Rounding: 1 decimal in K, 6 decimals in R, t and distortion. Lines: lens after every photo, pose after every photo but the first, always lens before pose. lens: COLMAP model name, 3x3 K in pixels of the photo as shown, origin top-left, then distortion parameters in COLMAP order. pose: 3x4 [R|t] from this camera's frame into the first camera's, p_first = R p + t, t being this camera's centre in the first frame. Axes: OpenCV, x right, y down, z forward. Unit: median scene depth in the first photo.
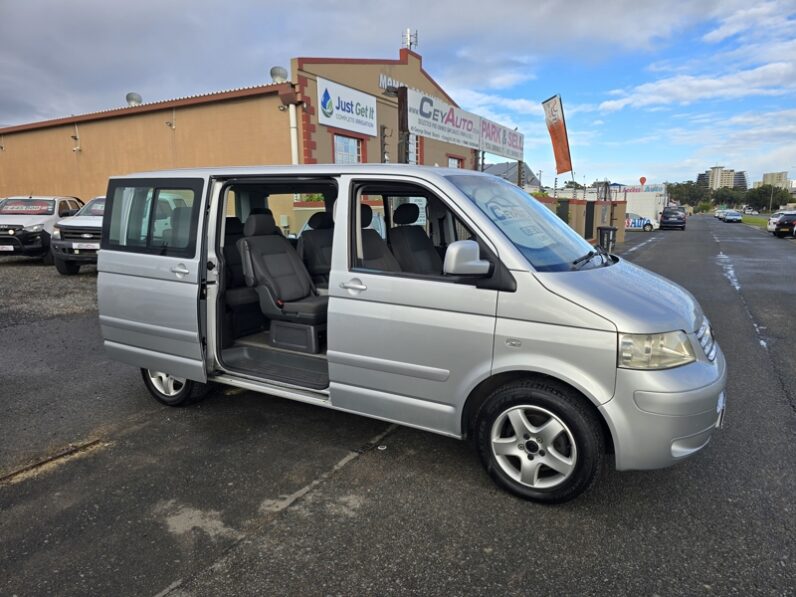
lens RADIAL K [[537.9, 0, 392.1], [0, 537.9, 305.0], [0, 0, 1]] dist [0.044514, -0.036882]
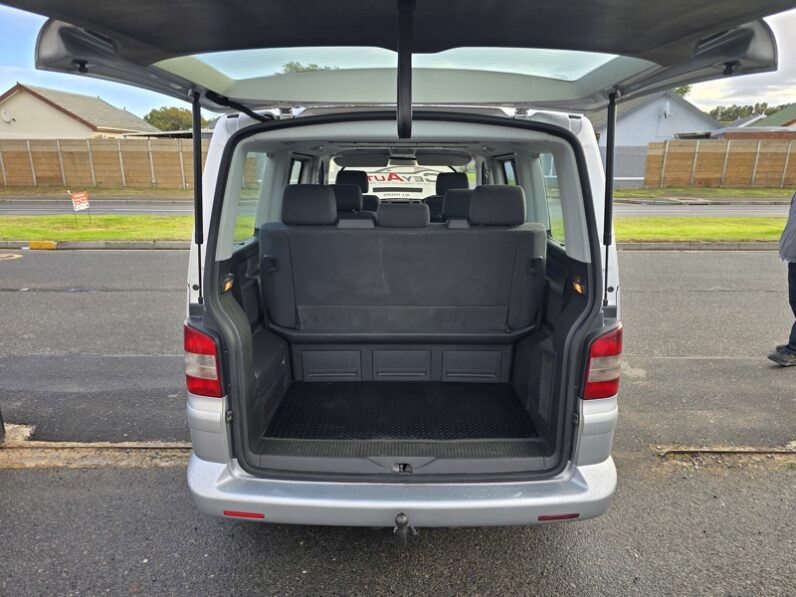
lens RADIAL K [[537.9, 0, 398.6], [0, 537.9, 299.5], [0, 0, 1]] dist [0.044514, -0.036882]
pose [[-0.492052, -0.220373, 0.842211, -1.087495], [0.146458, 0.932687, 0.329613, -0.358975], [-0.858158, 0.285536, -0.426655, 1.799878]]
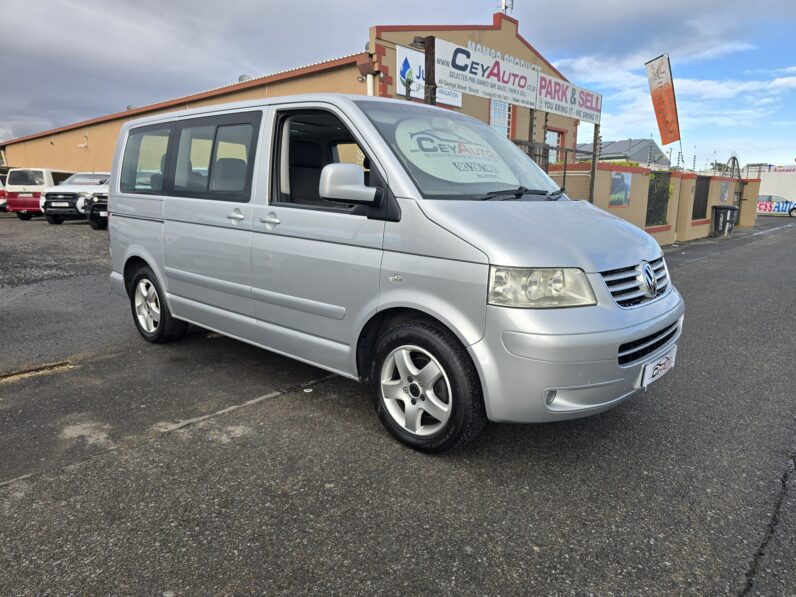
lens RADIAL K [[537.9, 0, 392.4], [0, 537.9, 312.5], [0, 0, 1]] dist [0.044514, -0.036882]
pose [[0.976983, 0.054071, -0.206351, 0.340894], [-0.045534, 0.997908, 0.045904, 0.073507], [0.208401, -0.035451, 0.977401, 0.078528]]
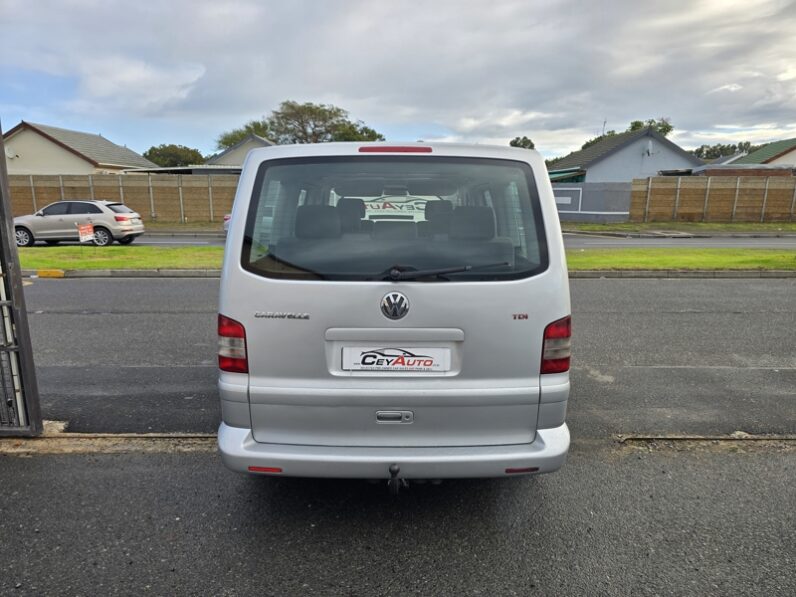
lens RADIAL K [[537.9, 0, 397.1], [0, 537.9, 299.4], [0, 0, 1]] dist [0.044514, -0.036882]
pose [[-0.500118, -0.166282, 0.849842, -1.222886], [0.144449, 0.951622, 0.271202, -0.355595], [-0.853824, 0.258392, -0.451904, 1.877685]]
